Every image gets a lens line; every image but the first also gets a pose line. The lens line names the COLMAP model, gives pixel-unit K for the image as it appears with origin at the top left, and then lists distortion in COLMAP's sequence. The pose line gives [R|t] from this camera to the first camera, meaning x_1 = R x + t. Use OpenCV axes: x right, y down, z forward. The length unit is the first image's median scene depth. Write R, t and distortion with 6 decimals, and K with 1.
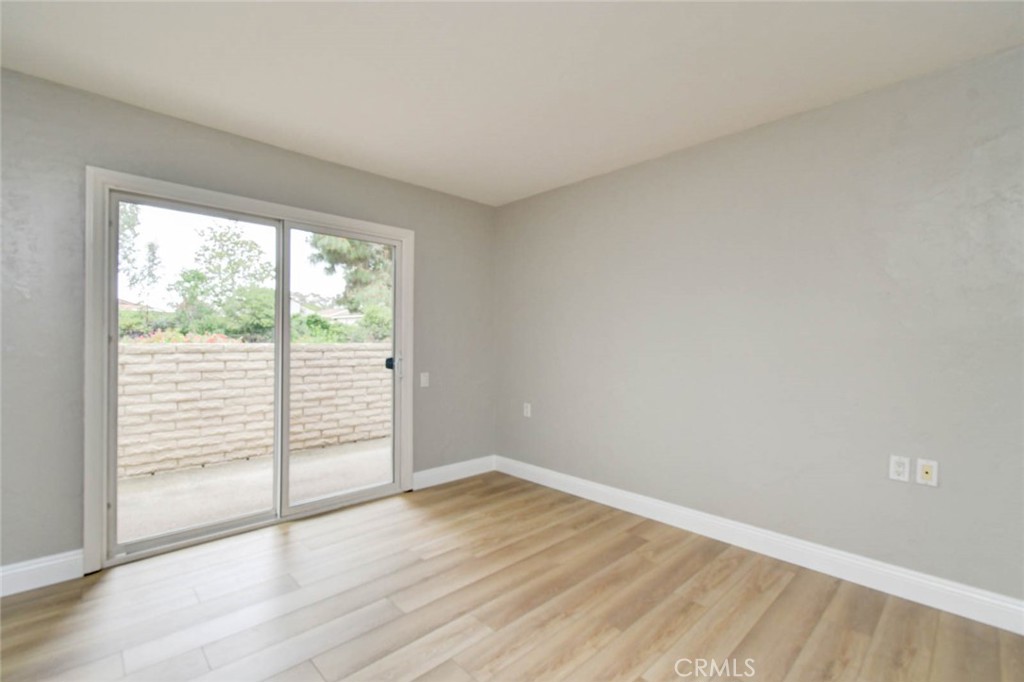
lens RADIAL K [[458.7, 0, 514.3], [0, 458.7, 338.9], [0, 0, 1]] dist [-0.000713, -0.000273]
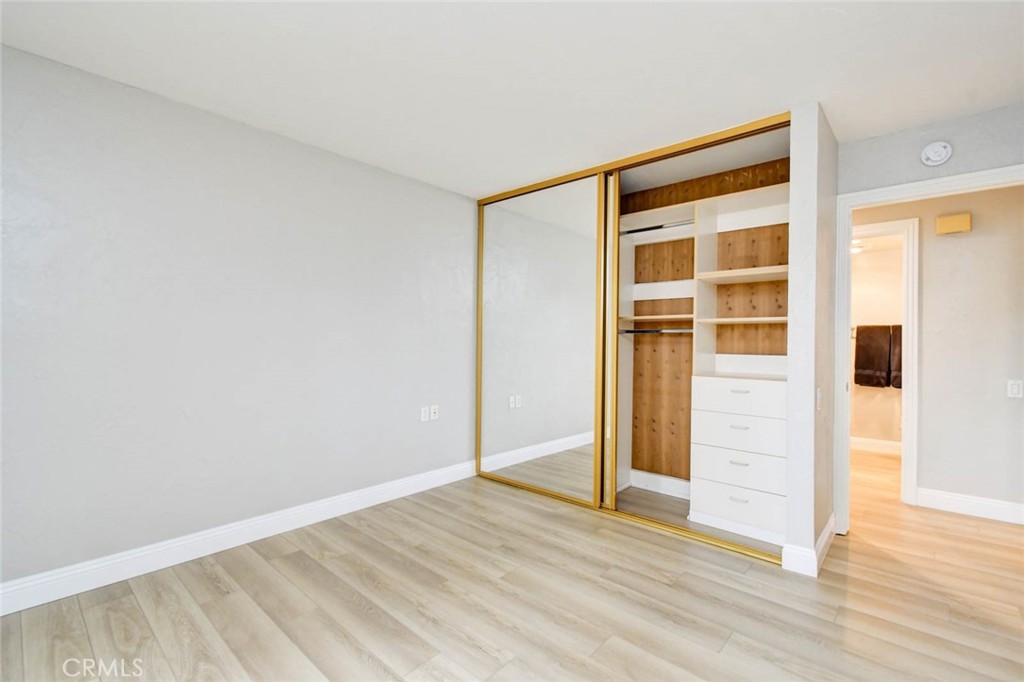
lens RADIAL K [[458.7, 0, 509.1], [0, 458.7, 339.6], [0, 0, 1]] dist [-0.000713, -0.000273]
pose [[-0.064784, -0.017681, 0.997743, -0.781074], [-0.012936, 0.999774, 0.016877, -0.021646], [-0.997815, -0.011813, -0.064998, 0.734059]]
